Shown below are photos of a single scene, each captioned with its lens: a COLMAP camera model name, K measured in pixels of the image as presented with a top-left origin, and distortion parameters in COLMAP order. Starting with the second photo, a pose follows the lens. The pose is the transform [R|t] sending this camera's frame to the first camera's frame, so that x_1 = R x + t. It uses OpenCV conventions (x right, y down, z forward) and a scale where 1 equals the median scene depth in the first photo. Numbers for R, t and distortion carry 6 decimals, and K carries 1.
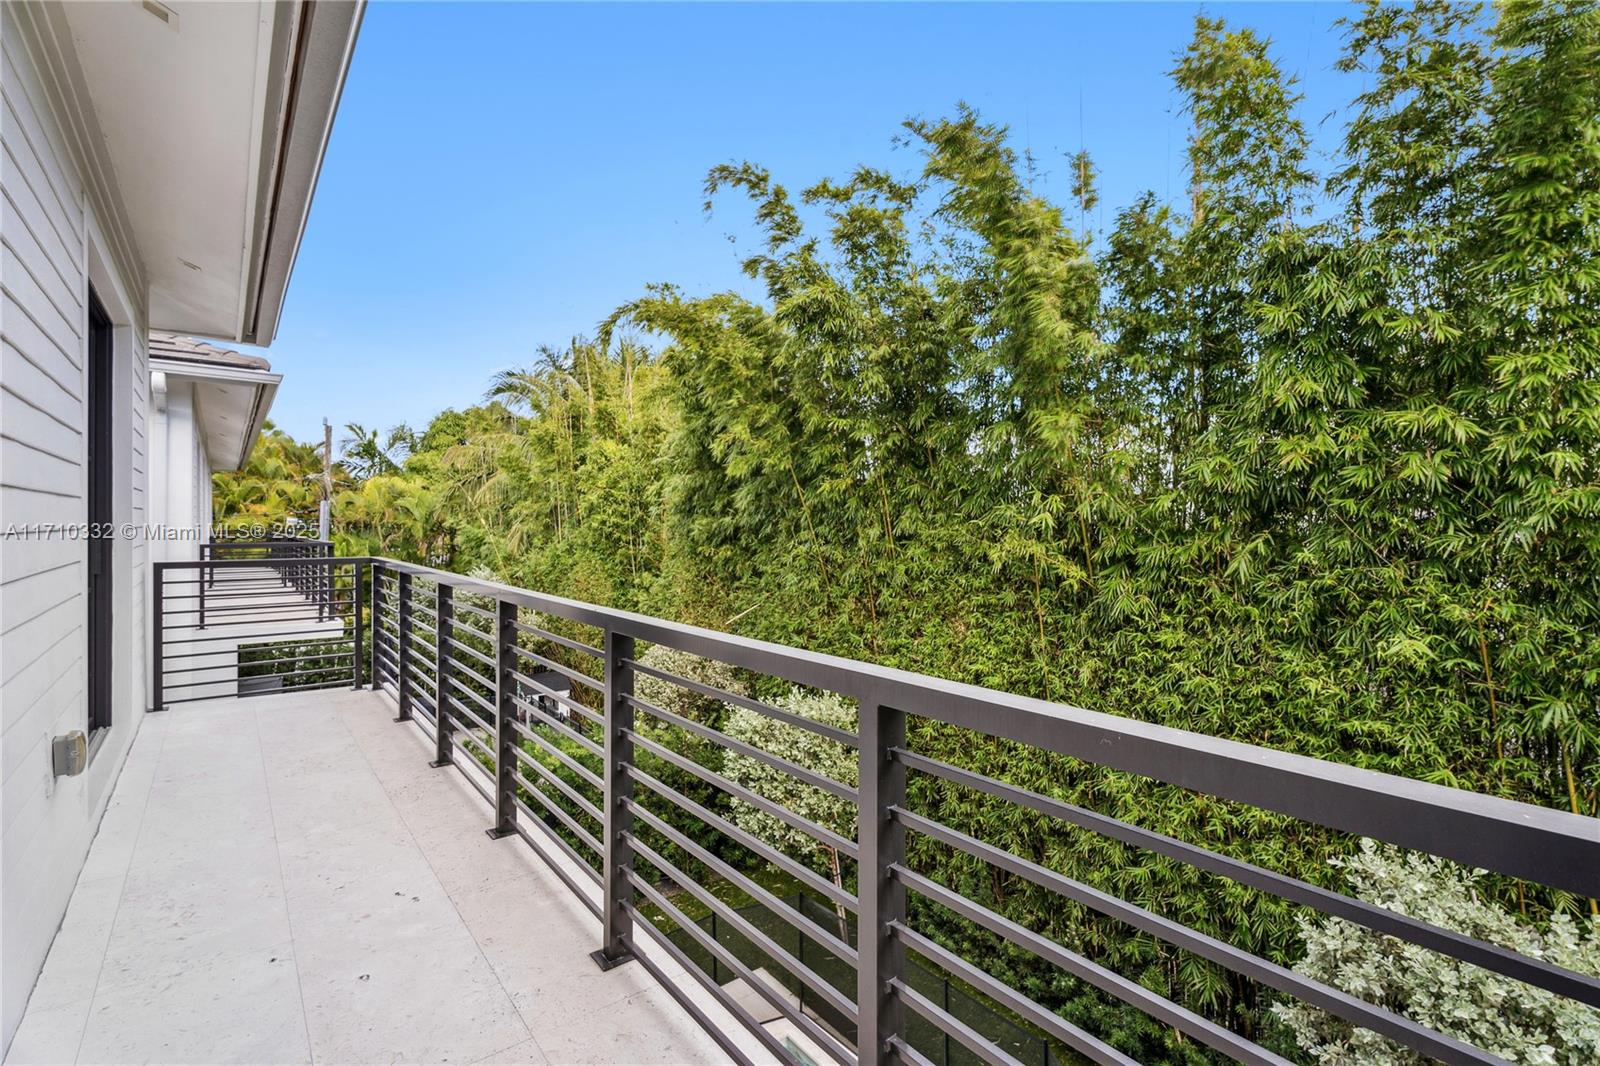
lens RADIAL K [[723.0, 0, 797.6], [0, 723.0, 527.2], [0, 0, 1]] dist [-0.001203, 0.000714]
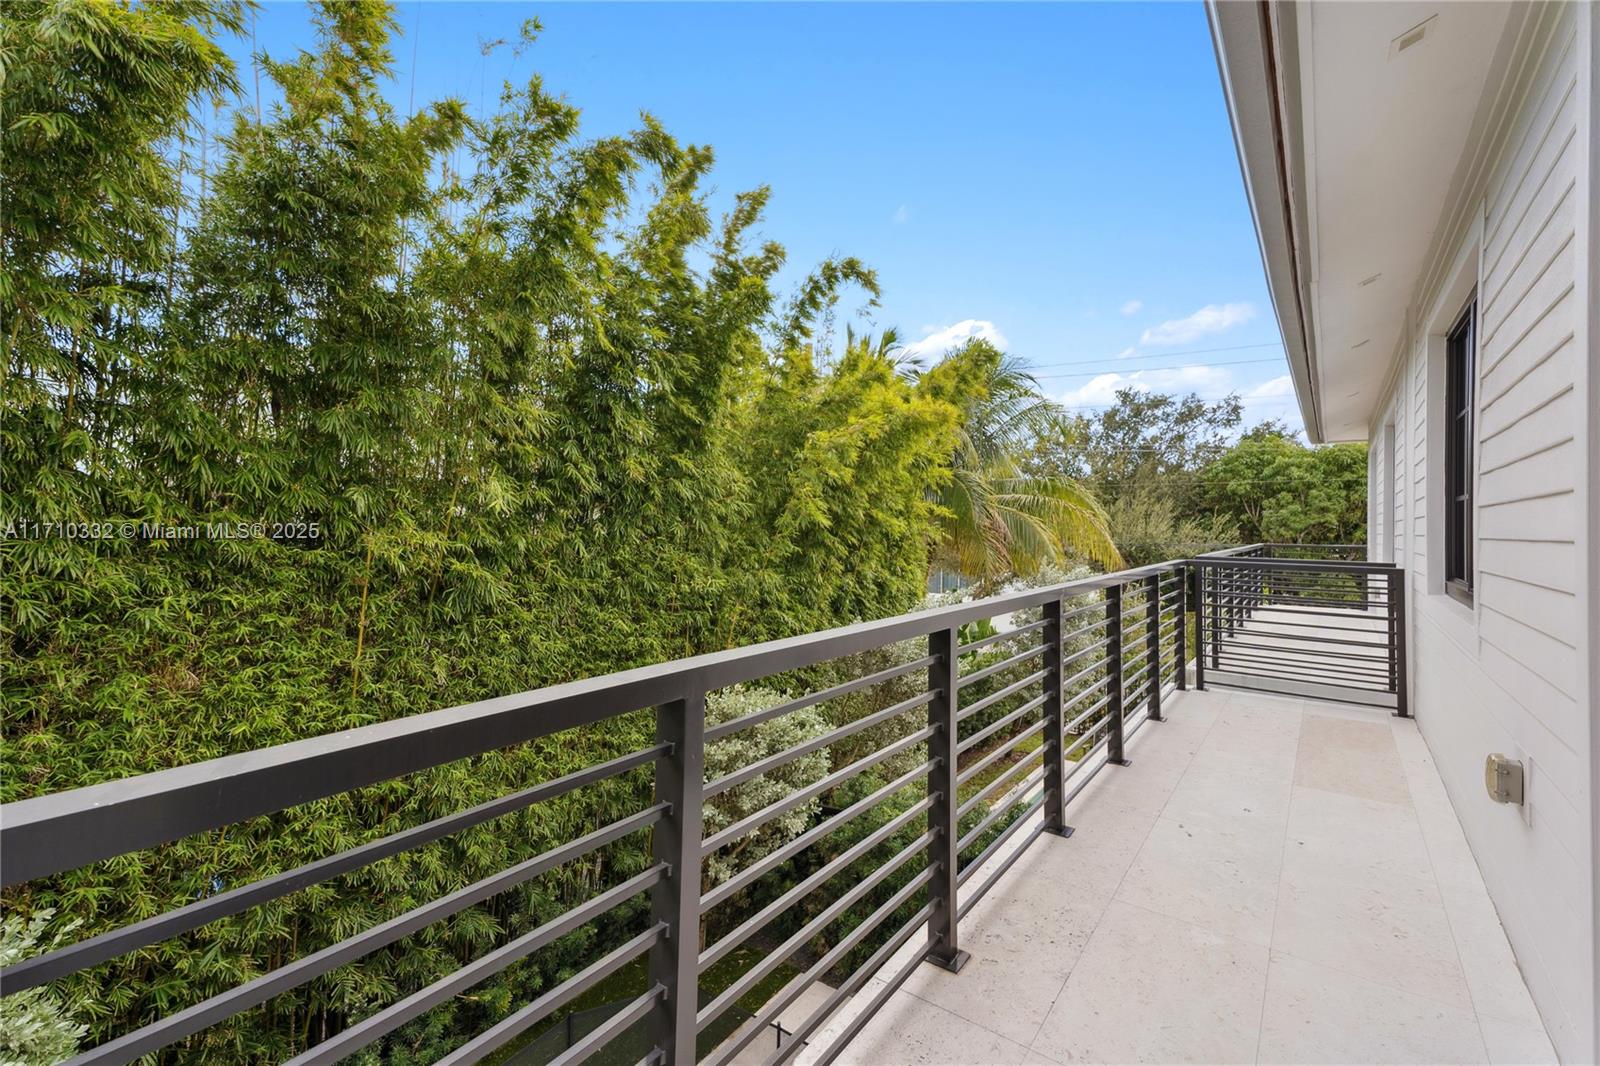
lens RADIAL K [[723.0, 0, 797.1], [0, 723.0, 529.7], [0, 0, 1]] dist [-0.001203, 0.000714]
pose [[-0.268573, -0.015965, 0.963127, -1.064642], [-0.010139, 0.999854, 0.013746, 0.000635], [-0.963206, -0.006073, -0.268695, 1.368184]]
